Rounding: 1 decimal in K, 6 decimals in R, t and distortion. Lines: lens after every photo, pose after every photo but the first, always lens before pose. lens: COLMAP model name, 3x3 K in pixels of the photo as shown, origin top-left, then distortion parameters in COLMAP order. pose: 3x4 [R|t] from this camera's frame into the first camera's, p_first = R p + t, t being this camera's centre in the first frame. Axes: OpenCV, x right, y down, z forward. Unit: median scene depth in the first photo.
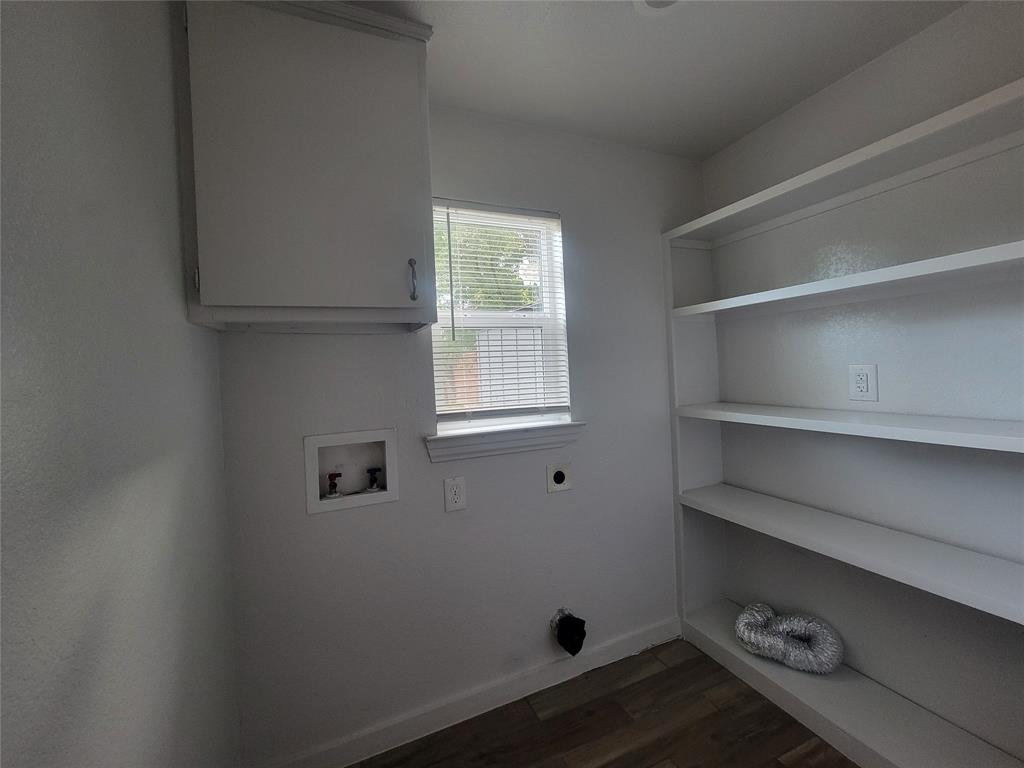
lens RADIAL K [[419.9, 0, 507.6], [0, 419.9, 373.1], [0, 0, 1]] dist [-0.001603, -0.000948]
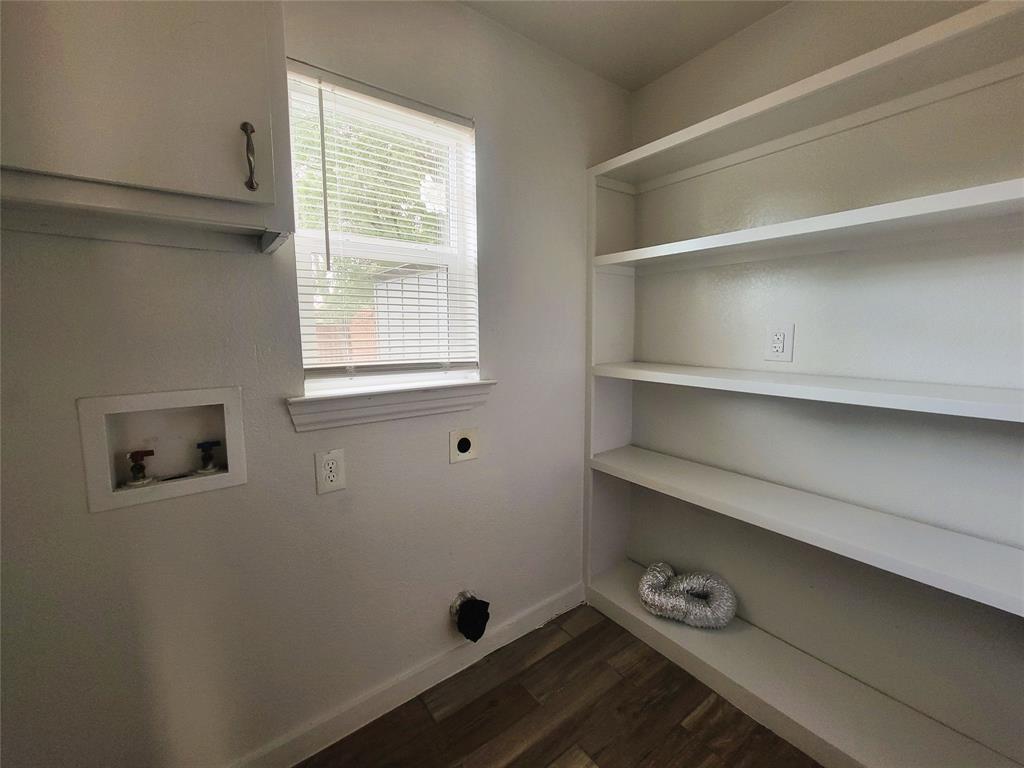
lens RADIAL K [[419.9, 0, 512.1], [0, 419.9, 371.9], [0, 0, 1]] dist [-0.001603, -0.000948]
pose [[0.969664, 0.013875, 0.244049, 0.008326], [-0.036022, 0.995599, 0.086518, 0.024991], [-0.241775, -0.092685, 0.965896, 0.180767]]
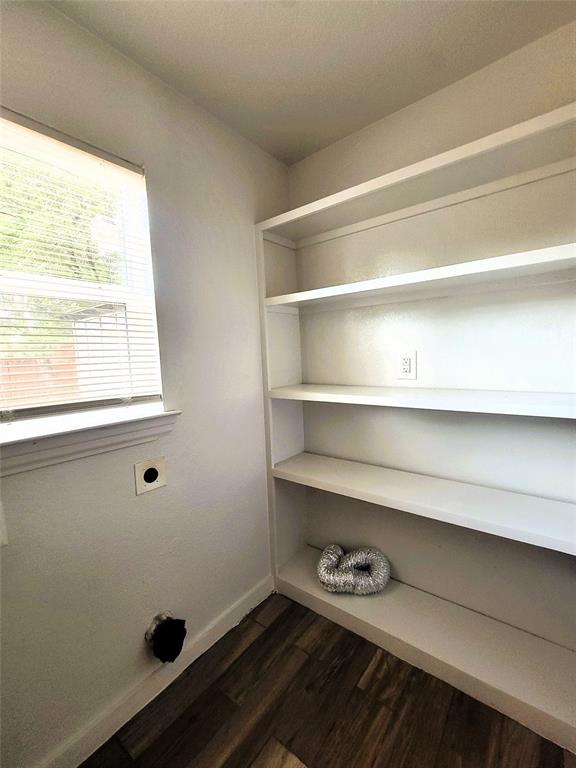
lens RADIAL K [[315.0, 0, 299.6], [0, 315.0, 381.8], [0, 0, 1]] dist [-0.001603, -0.000948]
pose [[0.867491, -0.033586, 0.496318, 0.078011], [0.000934, 0.997827, 0.065889, 0.007108], [-0.497453, -0.056694, 0.865637, 0.298625]]
